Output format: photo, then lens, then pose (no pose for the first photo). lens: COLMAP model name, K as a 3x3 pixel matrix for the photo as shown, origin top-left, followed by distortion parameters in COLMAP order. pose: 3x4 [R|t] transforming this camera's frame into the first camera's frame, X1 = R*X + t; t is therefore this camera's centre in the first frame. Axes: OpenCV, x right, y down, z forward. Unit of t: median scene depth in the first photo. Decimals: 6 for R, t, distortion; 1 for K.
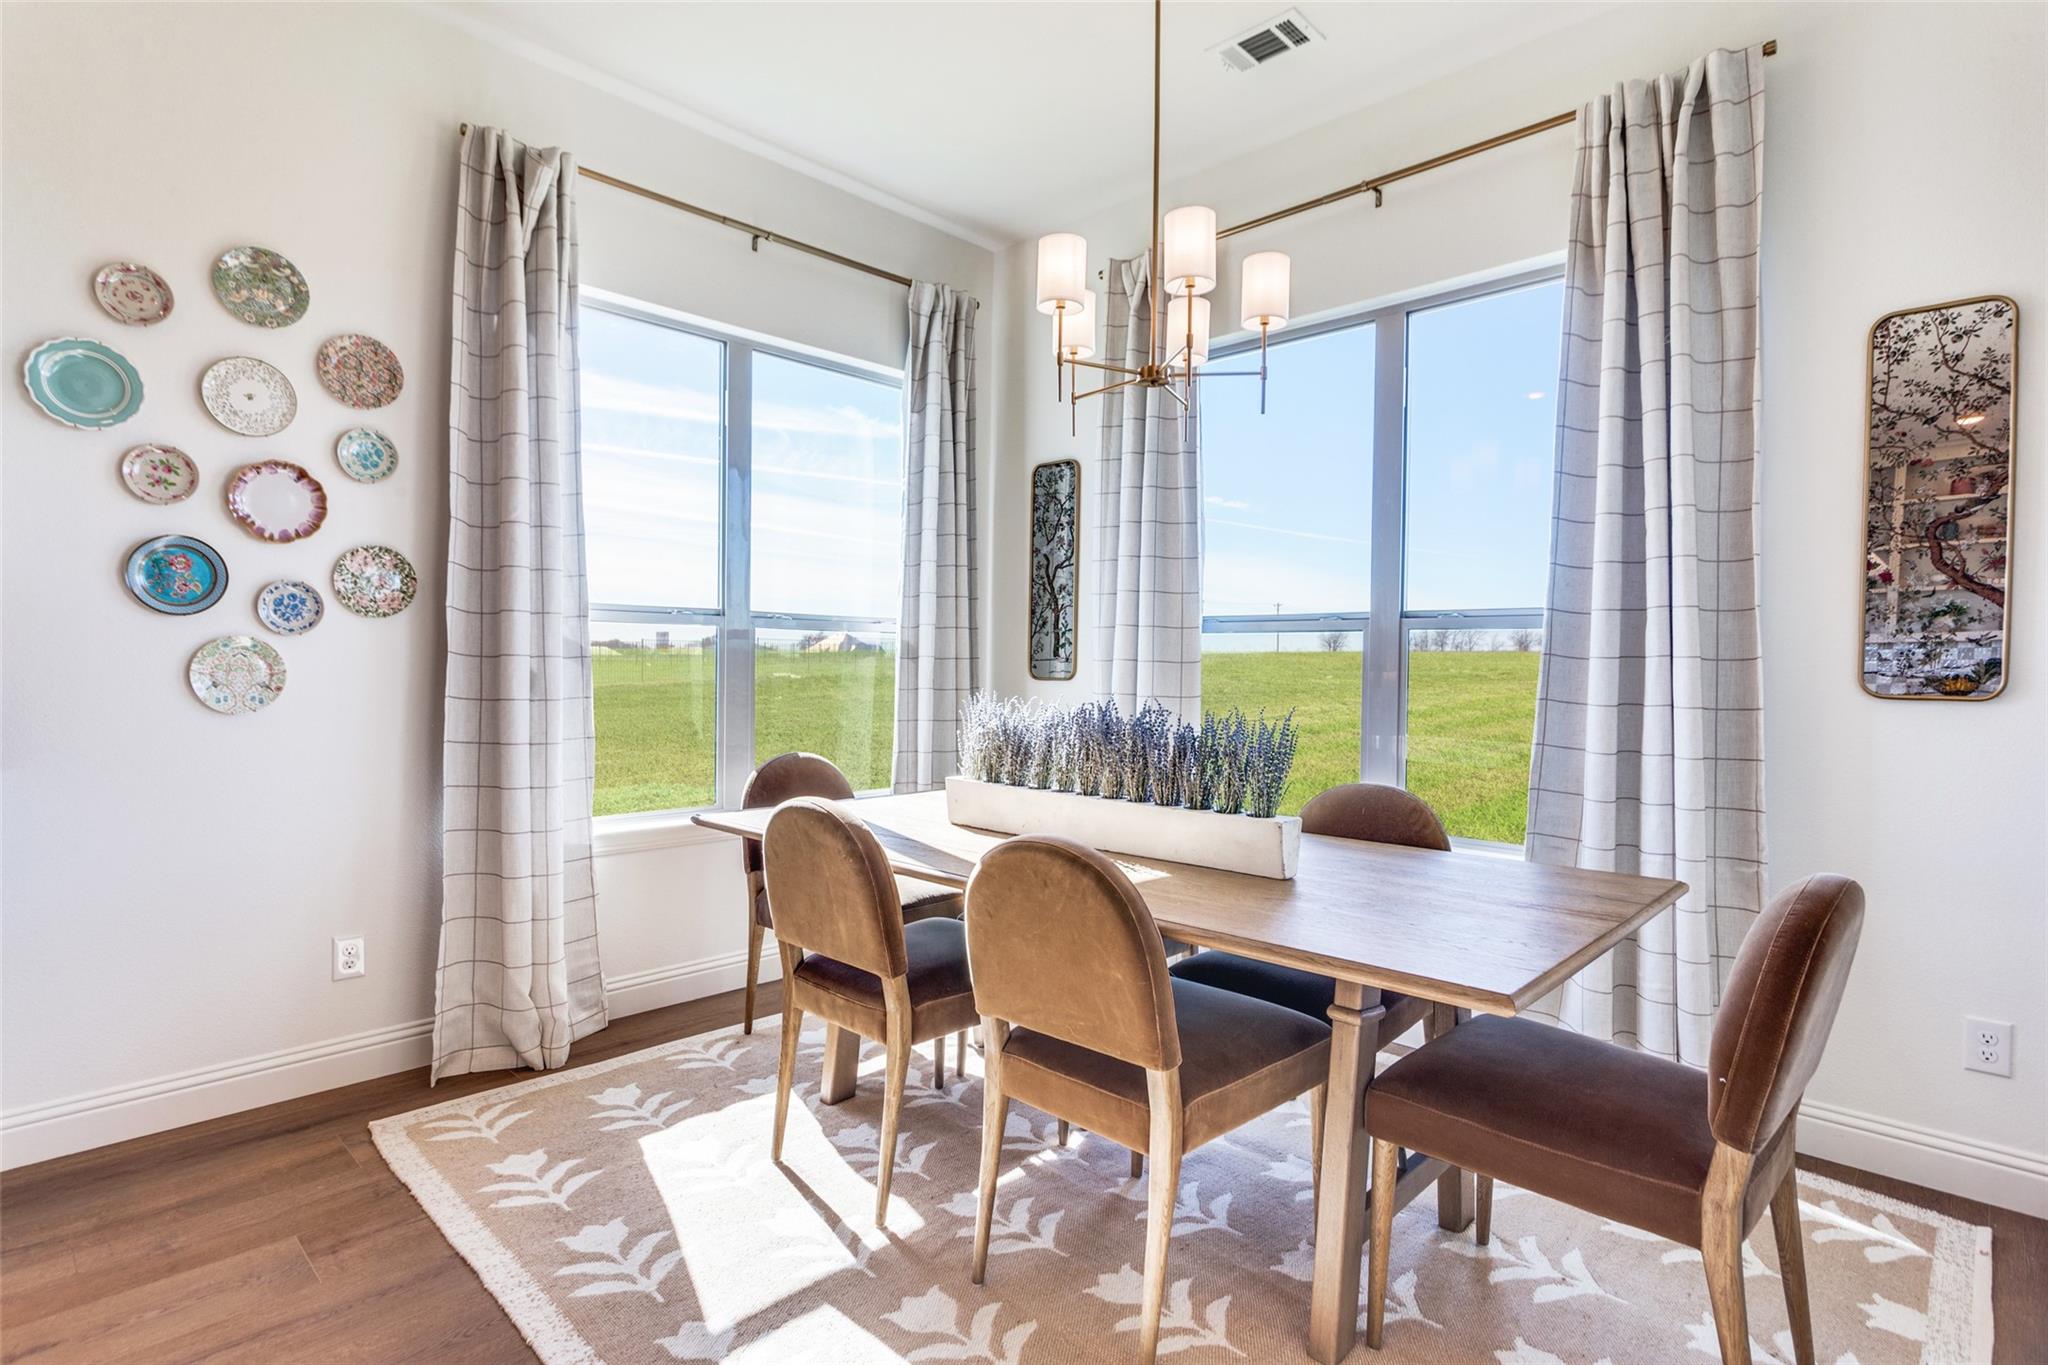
lens RADIAL K [[1042.3, 0, 1020.3], [0, 1042.3, 680.6], [0, 0, 1]] dist [-0.006155, 0.003945]
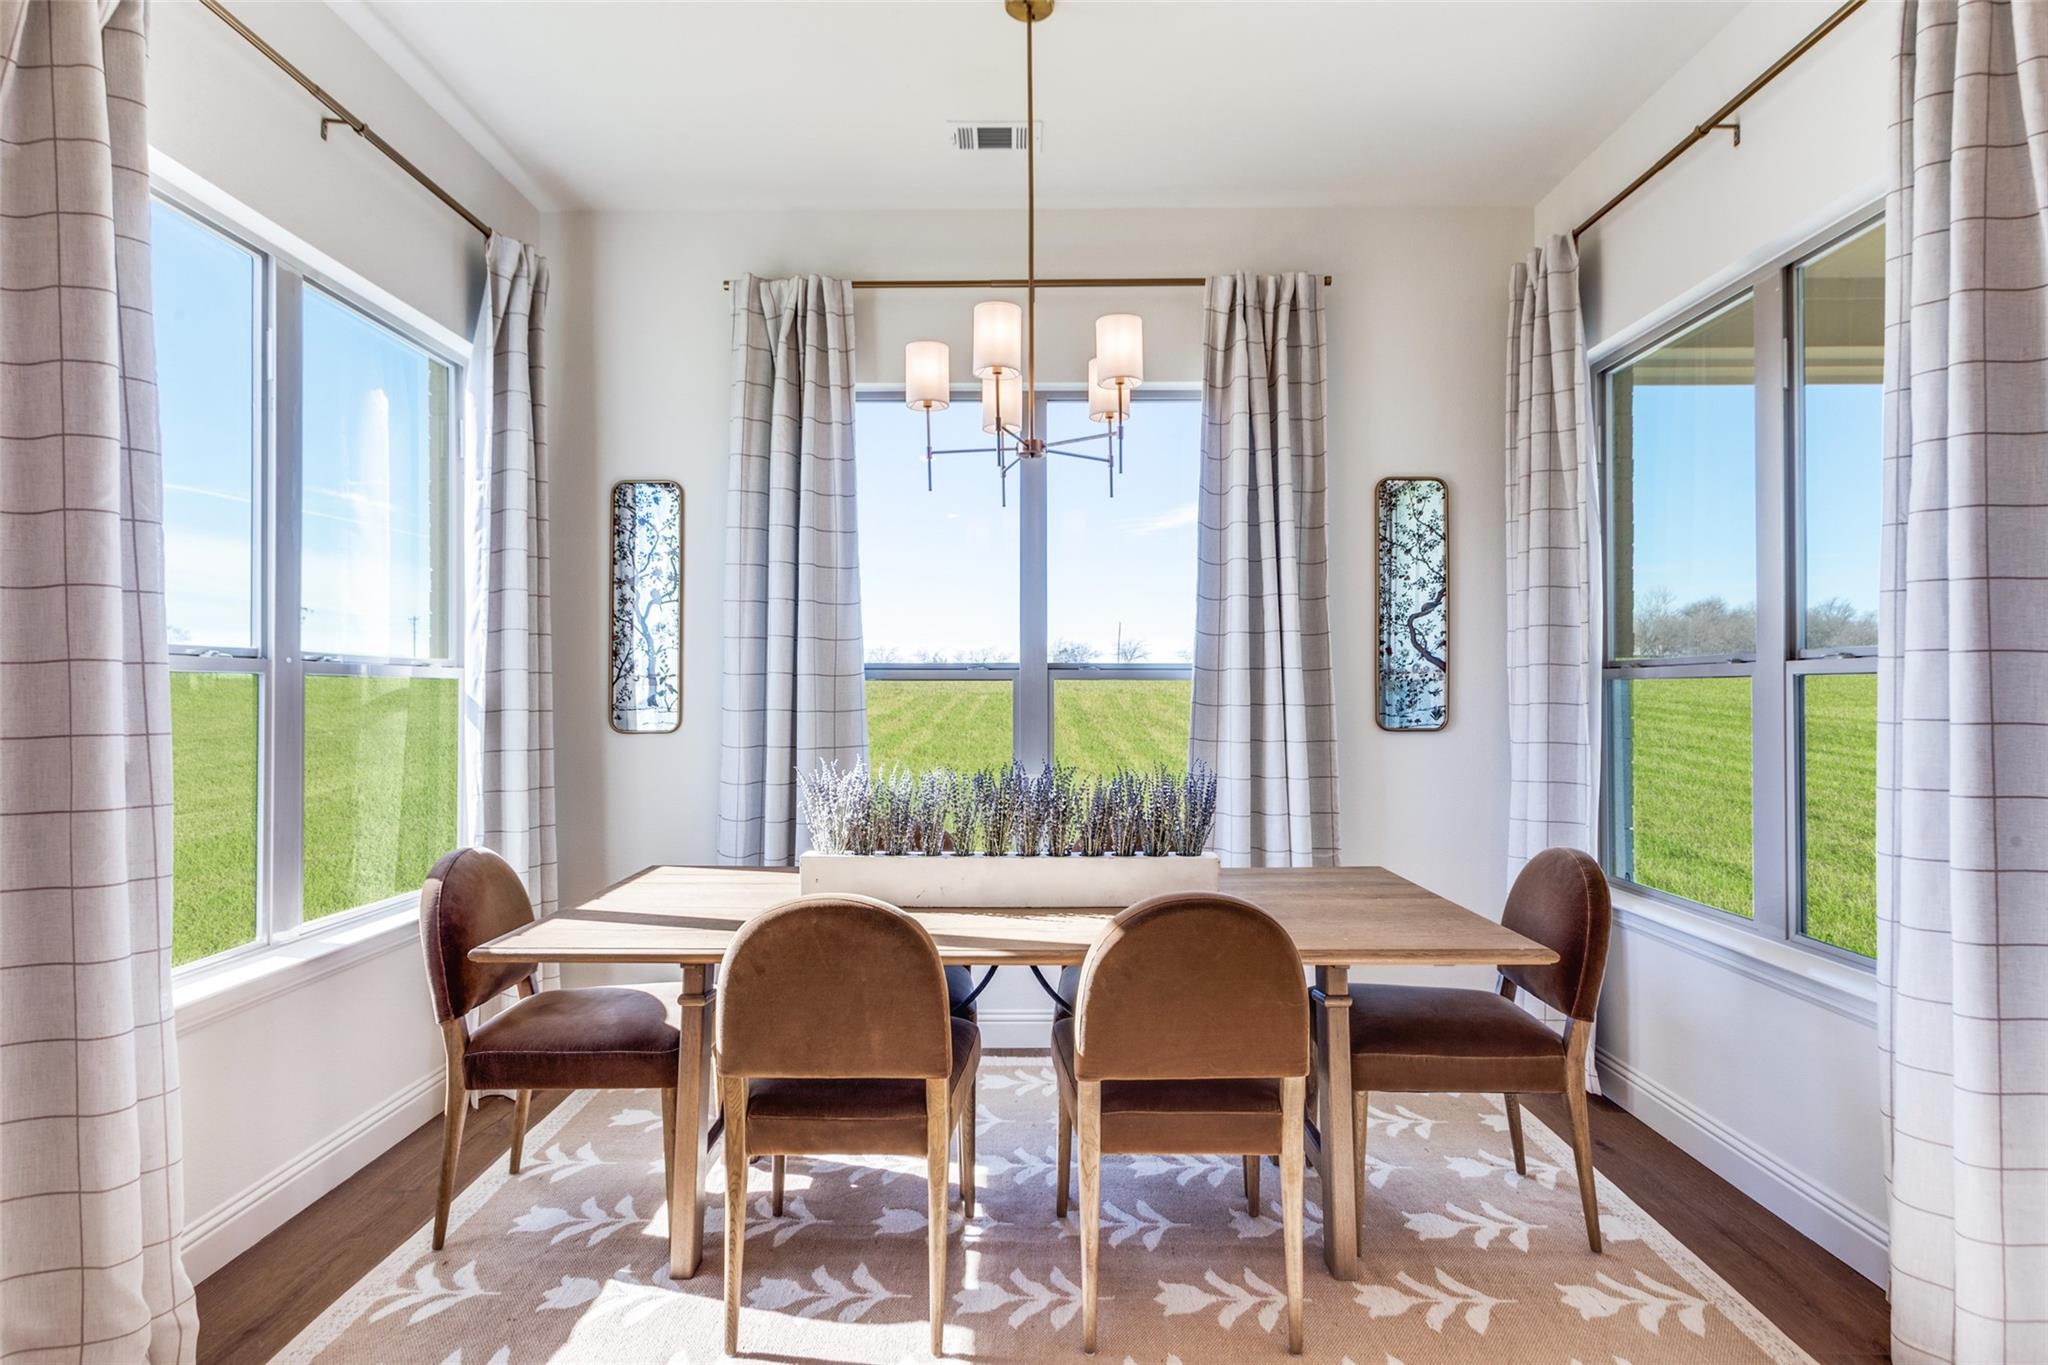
lens RADIAL K [[1117.1, 0, 1026.9], [0, 1117.1, 683.9], [0, 0, 1]] dist [0.001575, 0.002269]
pose [[0.711006, -0.006867, 0.703153, -0.602835], [0.019468, 0.999761, -0.009922, -0.039946], [-0.702917, 0.020743, 0.710970, 0.188550]]
